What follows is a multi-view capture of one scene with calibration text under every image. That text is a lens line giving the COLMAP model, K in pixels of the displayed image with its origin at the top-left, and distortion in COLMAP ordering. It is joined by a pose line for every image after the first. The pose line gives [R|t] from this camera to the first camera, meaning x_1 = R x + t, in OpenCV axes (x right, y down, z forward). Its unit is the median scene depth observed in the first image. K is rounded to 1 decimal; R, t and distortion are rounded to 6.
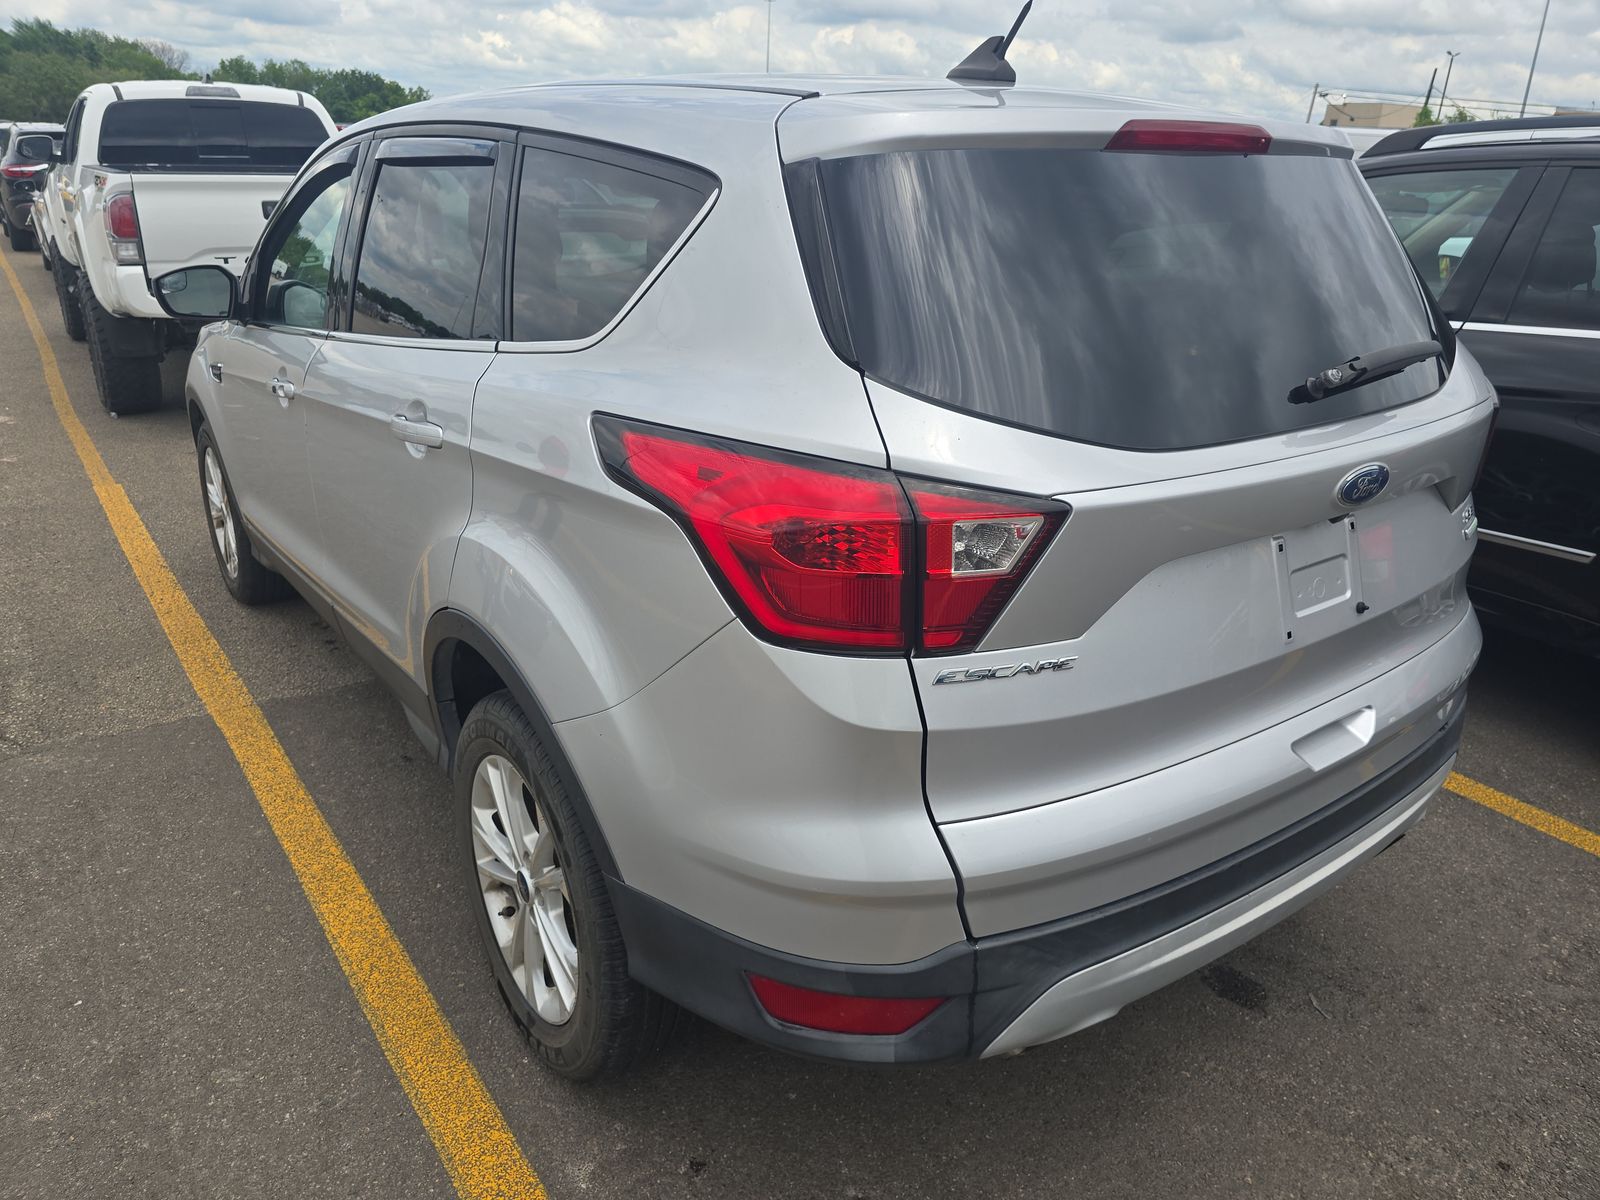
lens RADIAL K [[1089.4, 0, 800.0], [0, 1089.4, 600.0], [0, 0, 1]] dist [0.040172, -0.047973]
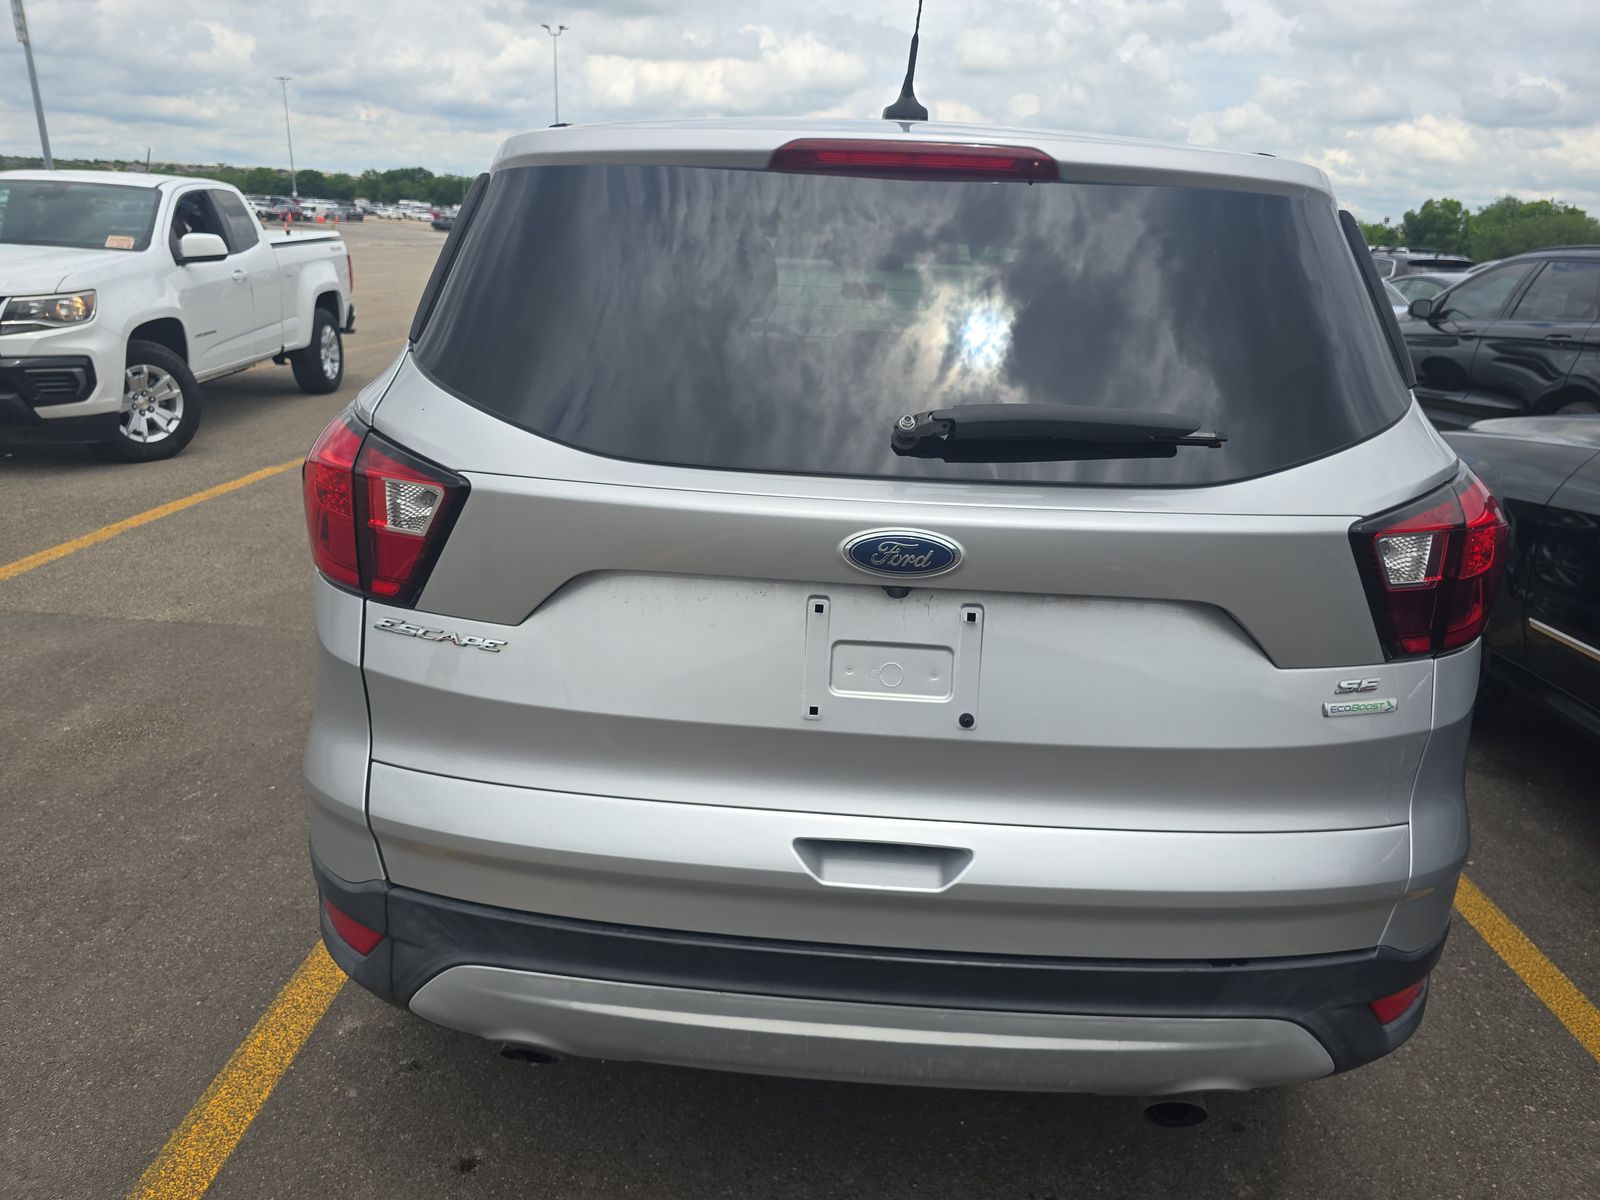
lens RADIAL K [[1089.4, 0, 800.0], [0, 1089.4, 600.0], [0, 0, 1]] dist [0.040172, -0.047973]
pose [[0.781523, 0.203367, -0.589800, 0.901118], [-0.256452, 0.966535, -0.006549, -0.042676], [0.568731, 0.156374, 0.807523, 0.284582]]
